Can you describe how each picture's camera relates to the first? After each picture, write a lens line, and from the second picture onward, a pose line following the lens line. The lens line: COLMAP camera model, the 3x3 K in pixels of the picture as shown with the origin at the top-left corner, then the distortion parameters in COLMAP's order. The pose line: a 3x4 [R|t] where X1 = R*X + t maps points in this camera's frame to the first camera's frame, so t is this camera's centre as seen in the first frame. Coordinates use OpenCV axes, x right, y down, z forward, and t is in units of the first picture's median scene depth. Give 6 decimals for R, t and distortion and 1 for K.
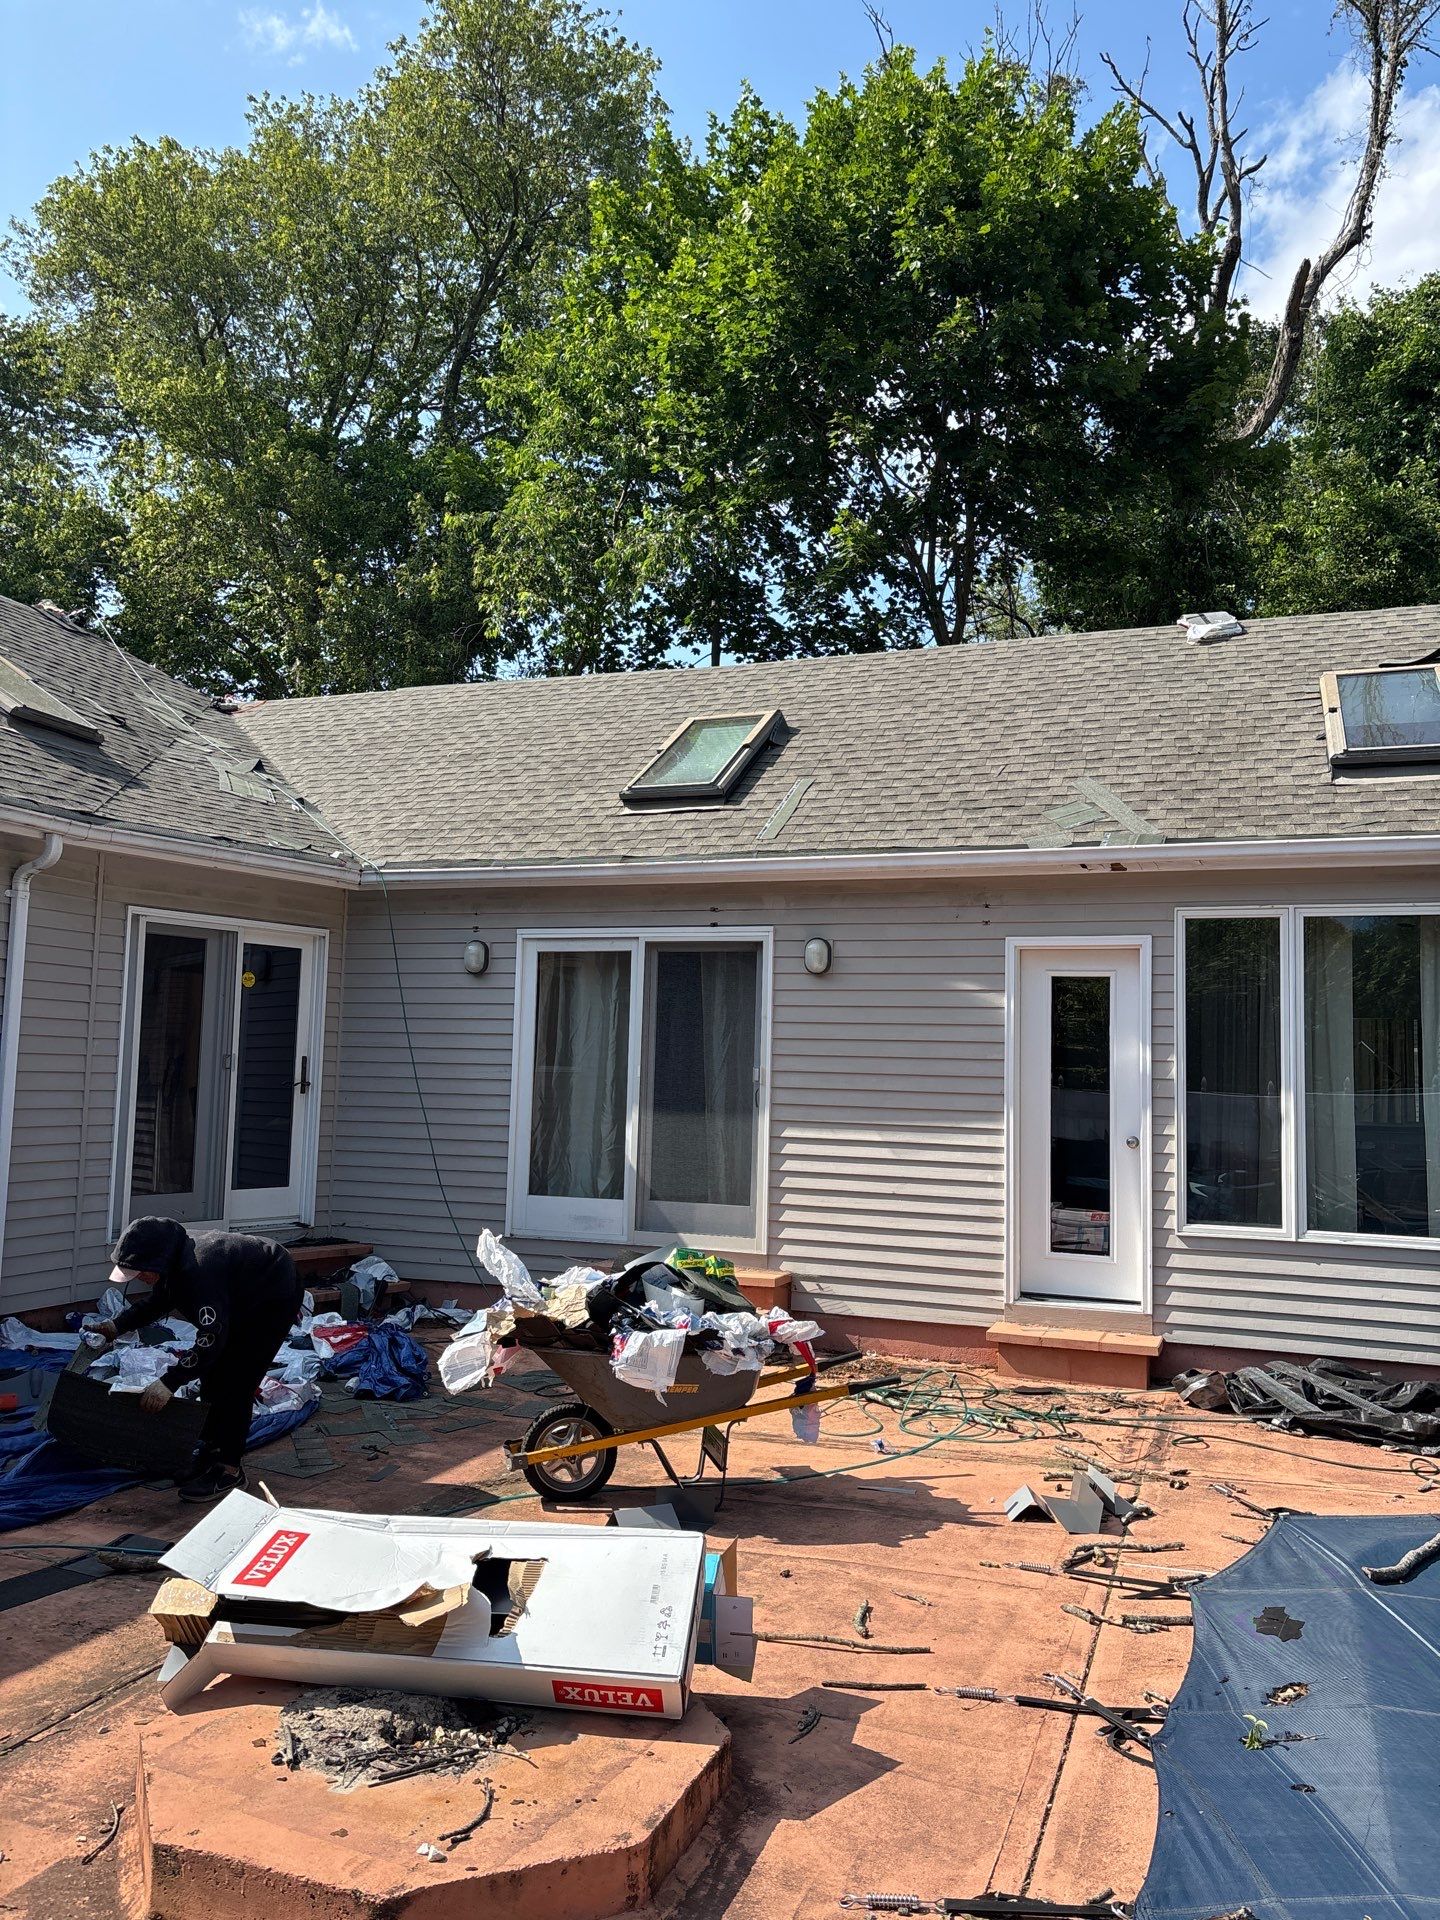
lens RADIAL K [[1442.4, 0, 731.6], [0, 1442.4, 947.4], [0, 0, 1]] dist [0.049688, -0.052587]
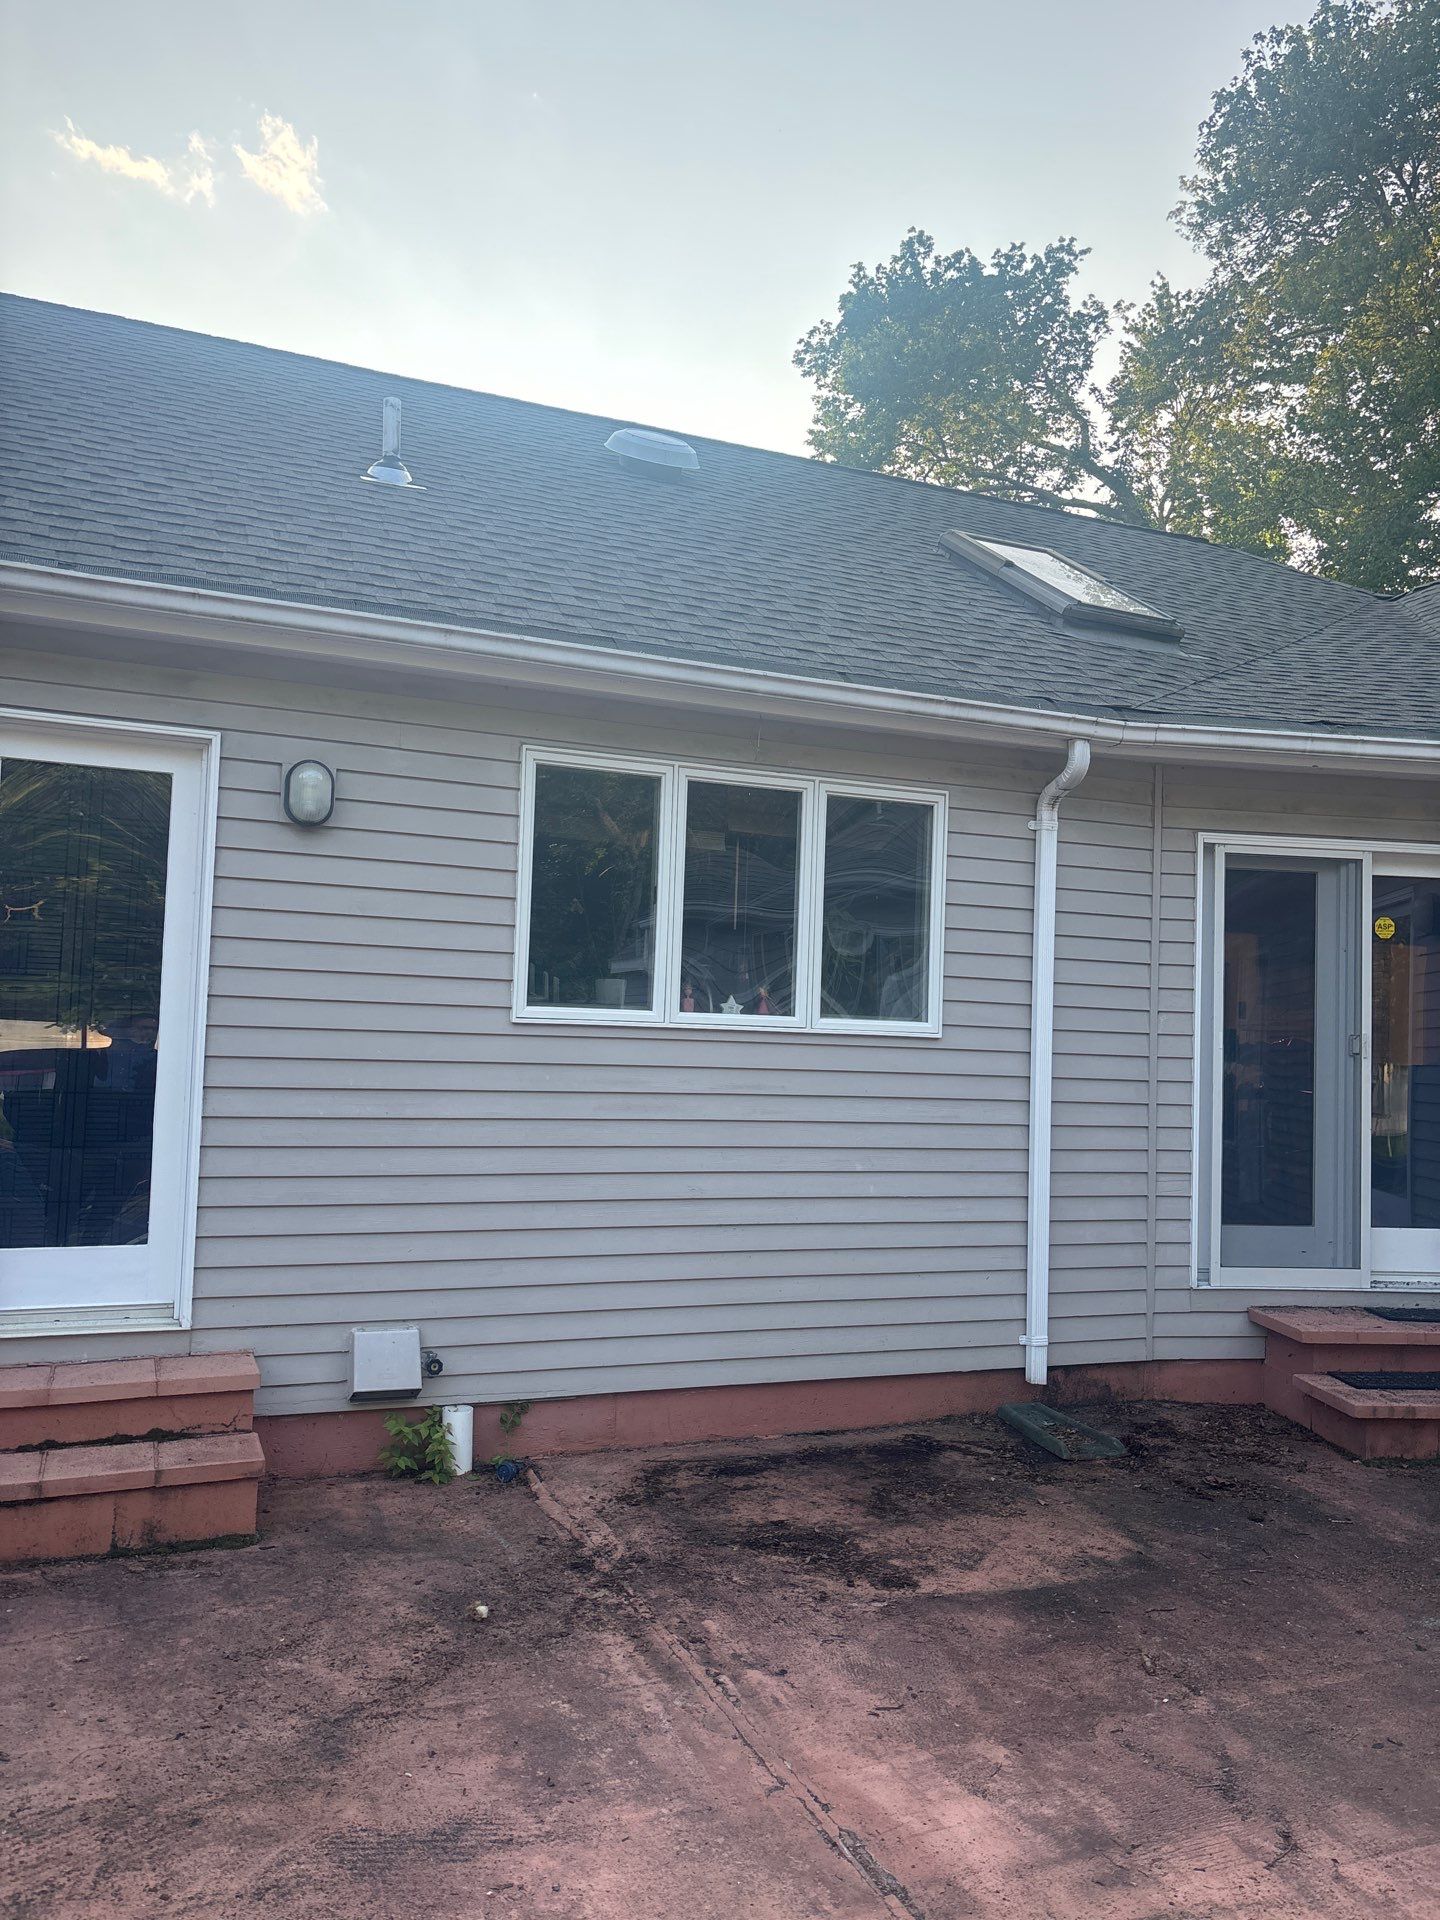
lens RADIAL K [[1442.4, 0, 718.2], [0, 1442.4, 957.6], [0, 0, 1]] dist [0.049688, -0.052587]
pose [[0.673241, -0.043927, -0.738118, -0.034632], [0.049123, 0.998686, -0.014628, 0.032577], [0.737790, -0.026411, 0.674514, 0.305062]]
